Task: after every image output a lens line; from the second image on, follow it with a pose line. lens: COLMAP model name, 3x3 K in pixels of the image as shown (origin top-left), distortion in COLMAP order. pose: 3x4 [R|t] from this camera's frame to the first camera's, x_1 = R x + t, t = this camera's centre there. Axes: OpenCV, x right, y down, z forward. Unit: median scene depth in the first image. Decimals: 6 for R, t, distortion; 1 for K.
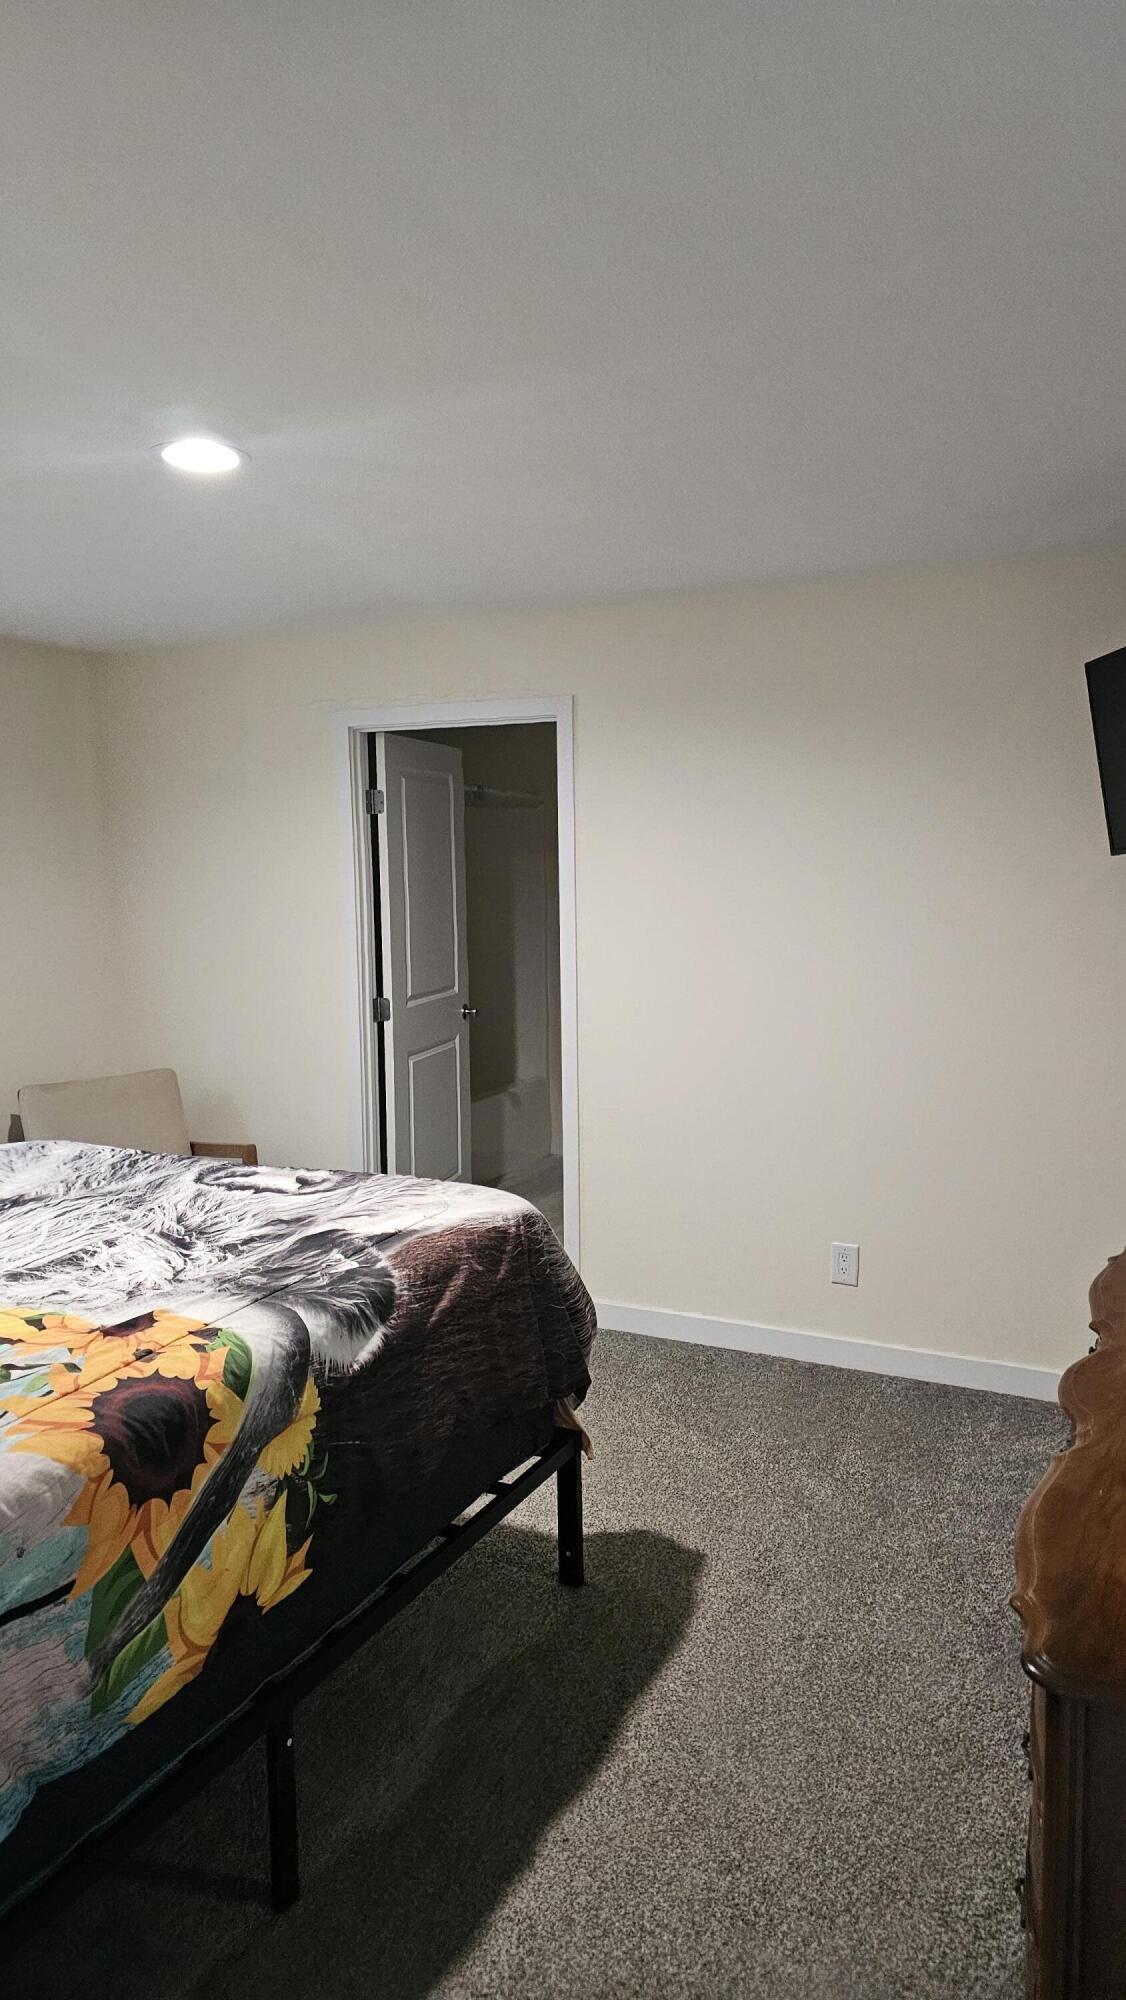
lens RADIAL K [[1348.0, 0, 570.1], [0, 1348.0, 1043.3], [0, 0, 1]] dist [0.078567, -0.064389]
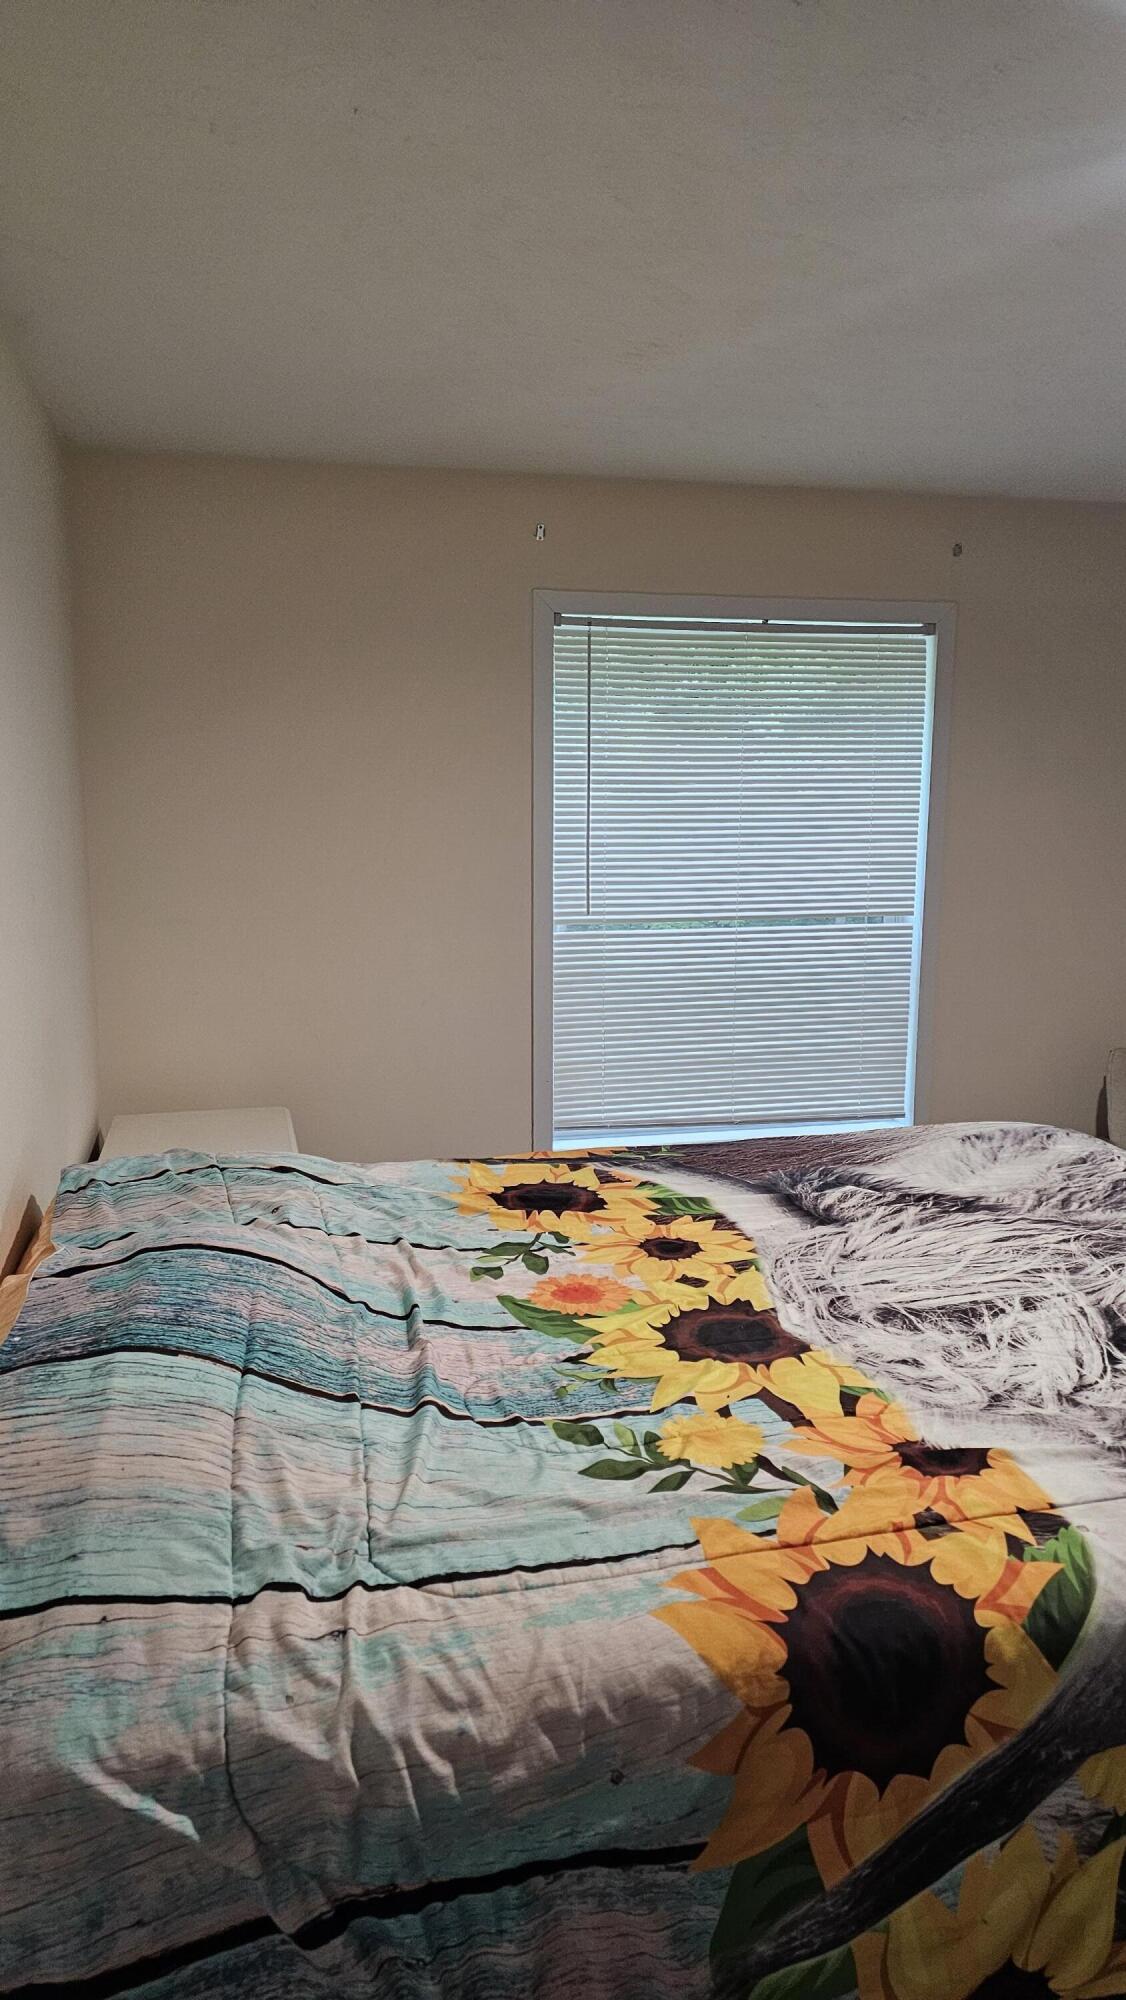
lens RADIAL K [[1348.0, 0, 570.1], [0, 1348.0, 1043.3], [0, 0, 1]] dist [0.078567, -0.064389]
pose [[0.644224, 0.155424, -0.748878, 0.031980], [-0.114461, 0.987700, 0.106524, -0.049919], [0.756223, 0.017092, 0.654090, 0.440677]]
